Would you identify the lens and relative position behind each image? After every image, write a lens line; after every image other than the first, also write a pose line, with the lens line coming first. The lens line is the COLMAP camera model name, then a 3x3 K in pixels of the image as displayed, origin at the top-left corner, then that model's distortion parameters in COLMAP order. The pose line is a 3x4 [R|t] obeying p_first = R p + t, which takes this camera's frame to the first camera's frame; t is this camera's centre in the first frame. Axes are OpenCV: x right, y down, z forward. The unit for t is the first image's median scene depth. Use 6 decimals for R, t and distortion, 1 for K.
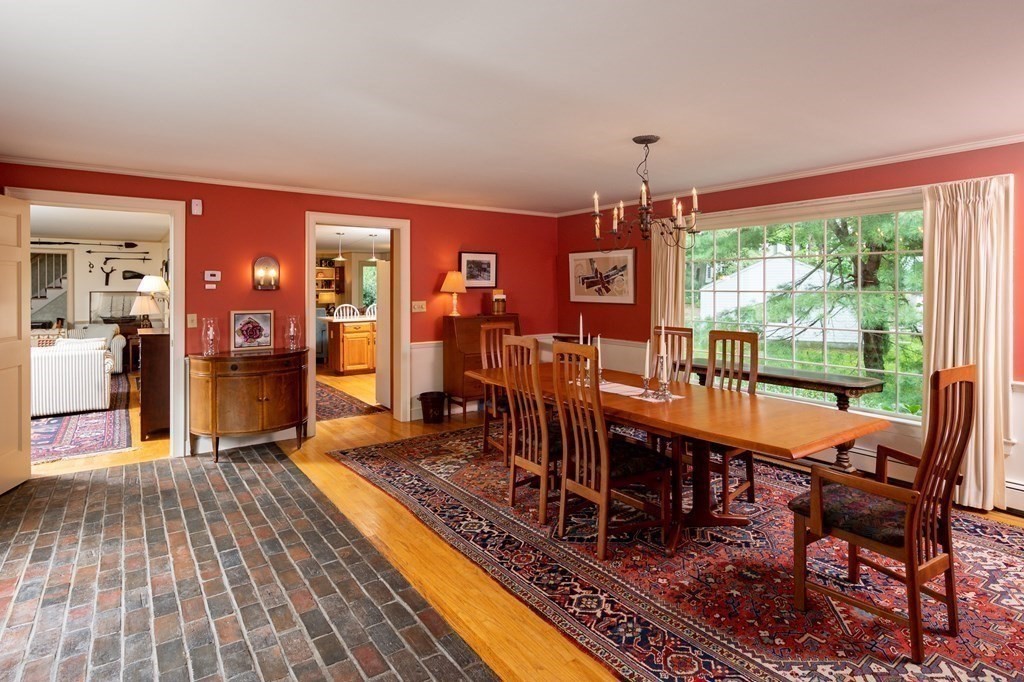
lens RADIAL K [[539.1, 0, 512.5], [0, 539.1, 292.5], [0, 0, 1]] dist [0.000681, -0.000523]
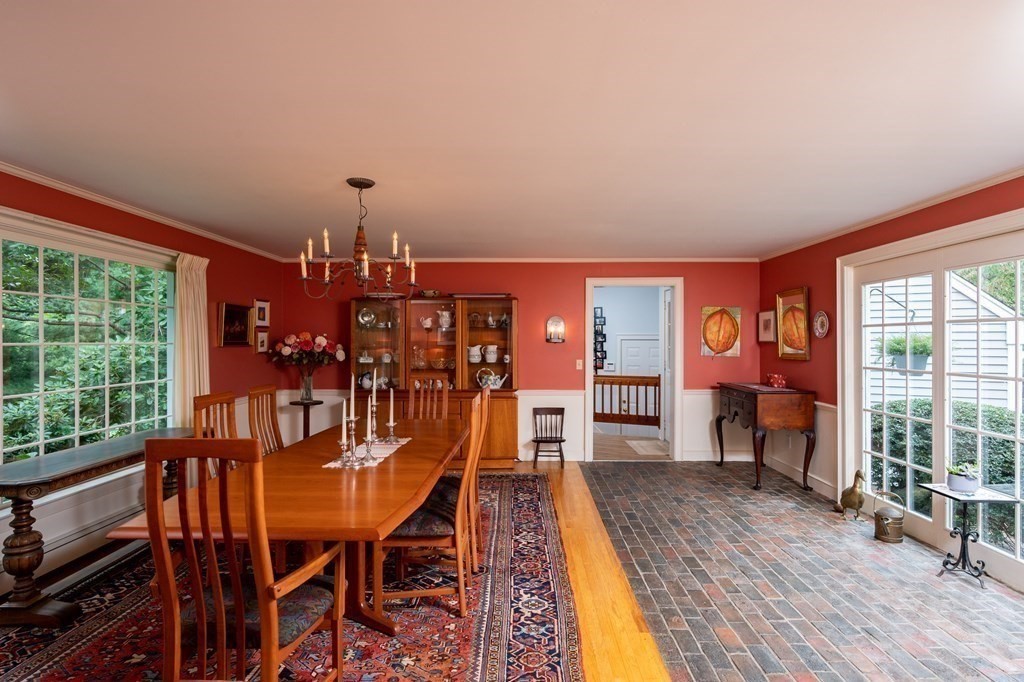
lens RADIAL K [[527.8, 0, 512.0], [0, 527.8, 341.0], [0, 0, 1]] dist [-0.002190, -0.000403]
pose [[-0.797213, -0.002142, 0.603694, -0.529503], [0.003238, 0.999964, 0.007825, -0.011616], [-0.603690, 0.008193, -0.797177, 1.584384]]
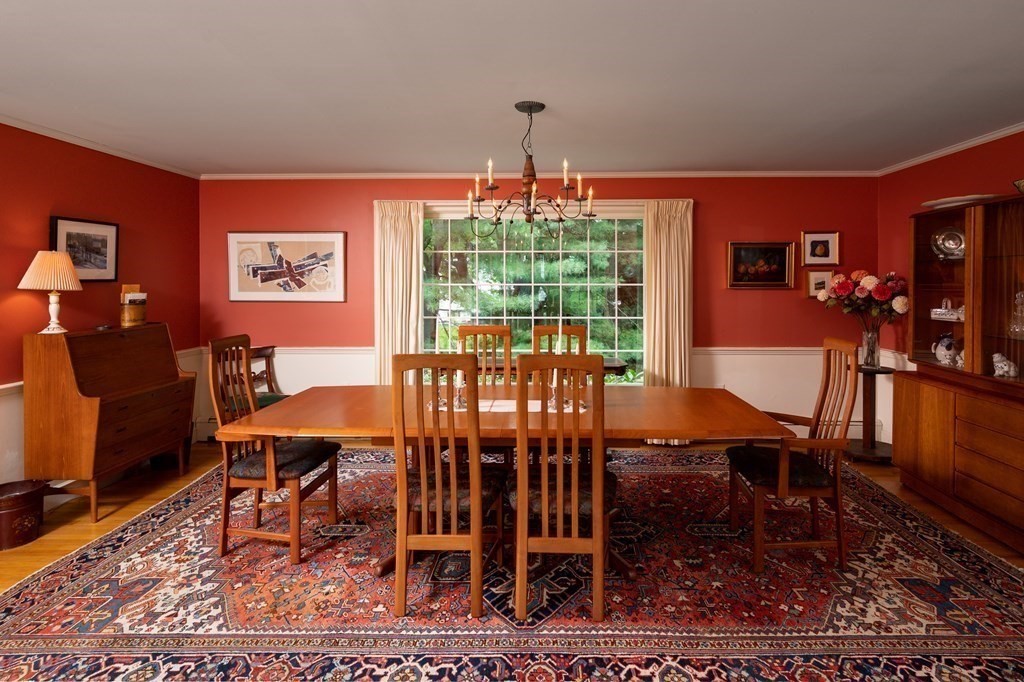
lens RADIAL K [[539.1, 0, 538.6], [0, 539.1, 280.6], [0, 0, 1]] dist [0.002102, 0.000097]
pose [[0.601173, -0.002330, 0.799115, -0.428280], [0.008490, 0.999958, -0.003471, -0.006998], [-0.799074, 0.008871, 0.601168, 0.474109]]
